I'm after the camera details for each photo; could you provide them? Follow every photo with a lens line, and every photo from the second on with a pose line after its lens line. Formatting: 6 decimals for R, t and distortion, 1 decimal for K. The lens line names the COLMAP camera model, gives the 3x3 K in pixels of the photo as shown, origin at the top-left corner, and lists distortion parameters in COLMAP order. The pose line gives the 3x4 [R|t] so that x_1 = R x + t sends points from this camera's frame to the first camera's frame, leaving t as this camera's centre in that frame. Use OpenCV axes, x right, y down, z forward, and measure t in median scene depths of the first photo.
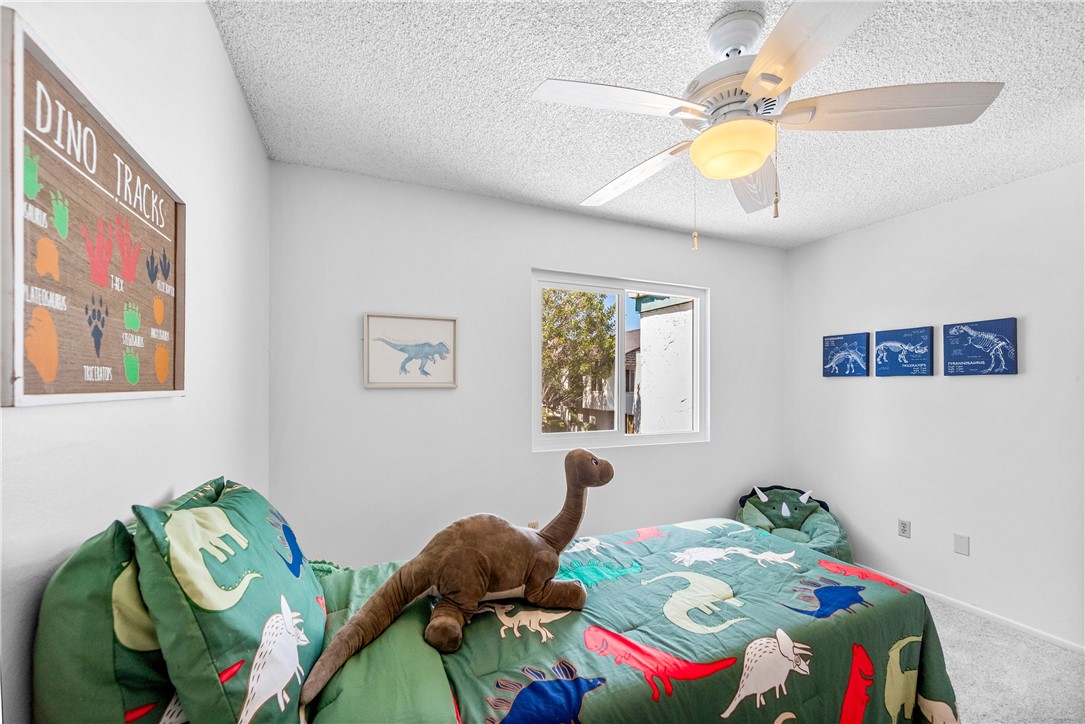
lens RADIAL K [[435.0, 0, 553.6], [0, 435.0, 386.5], [0, 0, 1]] dist [-0.000531, -0.000046]
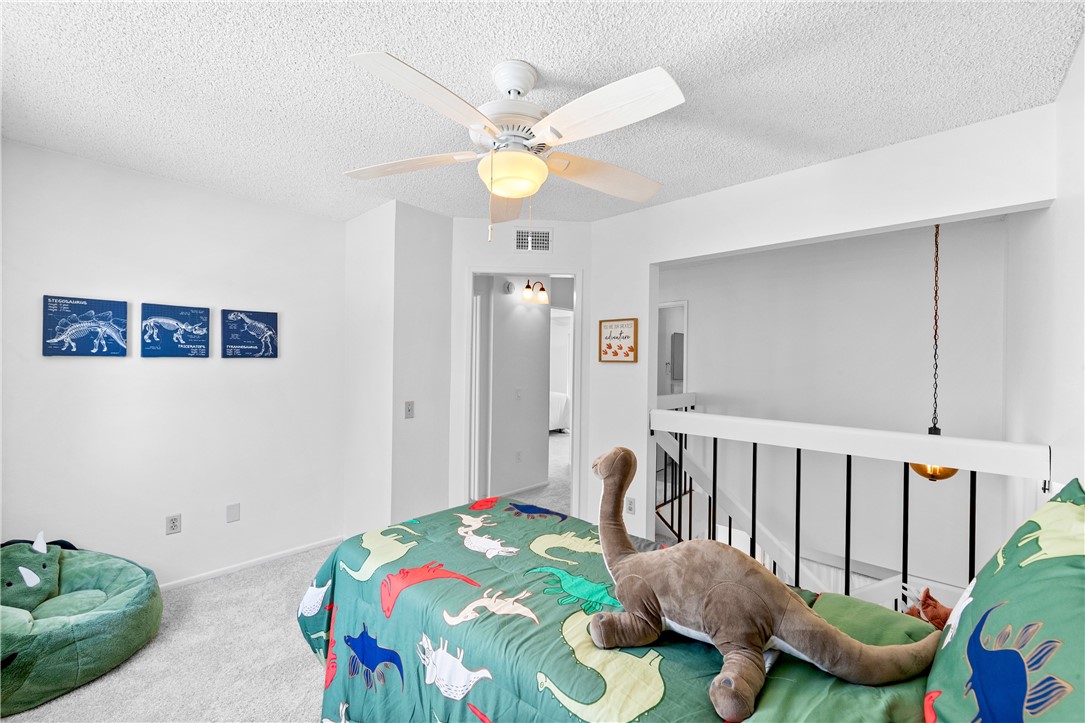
lens RADIAL K [[435.5, 0, 535.6], [0, 435.5, 365.0], [0, 0, 1]] dist [0.000164, -0.000023]
pose [[-0.378916, -0.016696, 0.925281, -0.340893], [-0.003543, 0.999856, 0.016591, -0.027027], [-0.925424, 0.003009, -0.378920, 0.680839]]
